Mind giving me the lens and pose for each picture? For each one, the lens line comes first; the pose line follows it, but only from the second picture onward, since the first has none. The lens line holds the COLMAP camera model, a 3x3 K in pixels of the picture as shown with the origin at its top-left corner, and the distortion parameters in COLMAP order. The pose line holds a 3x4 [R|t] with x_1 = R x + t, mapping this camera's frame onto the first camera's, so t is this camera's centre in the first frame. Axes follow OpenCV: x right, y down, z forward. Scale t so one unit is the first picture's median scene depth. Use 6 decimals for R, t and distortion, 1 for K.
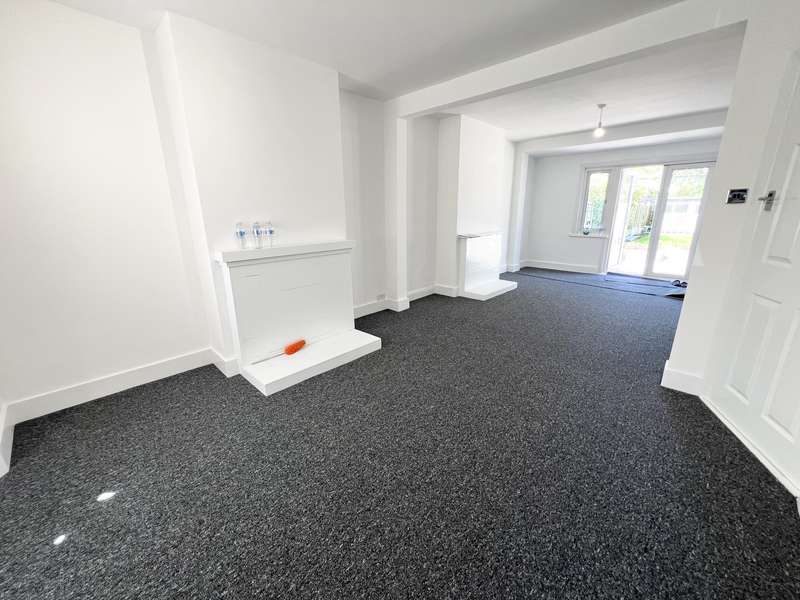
lens RADIAL K [[320.9, 0, 397.6], [0, 320.9, 297.2], [0, 0, 1]] dist [0.001839, -0.000461]
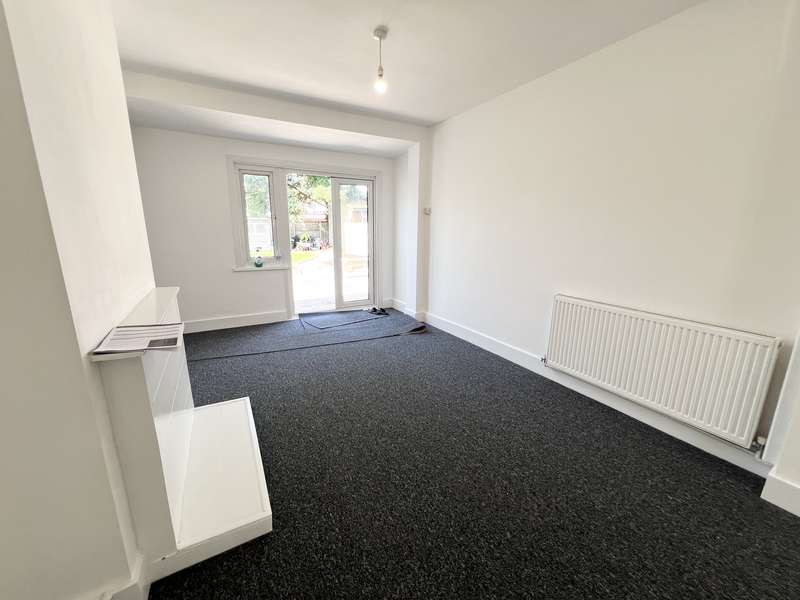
lens RADIAL K [[320.9, 0, 397.6], [0, 320.9, 297.2], [0, 0, 1]] dist [0.001839, -0.000461]
pose [[0.300597, -0.189777, 0.934680, 0.048761], [0.242609, 0.962982, 0.117499, -0.147644], [-0.922378, 0.191442, 0.335512, 0.545101]]
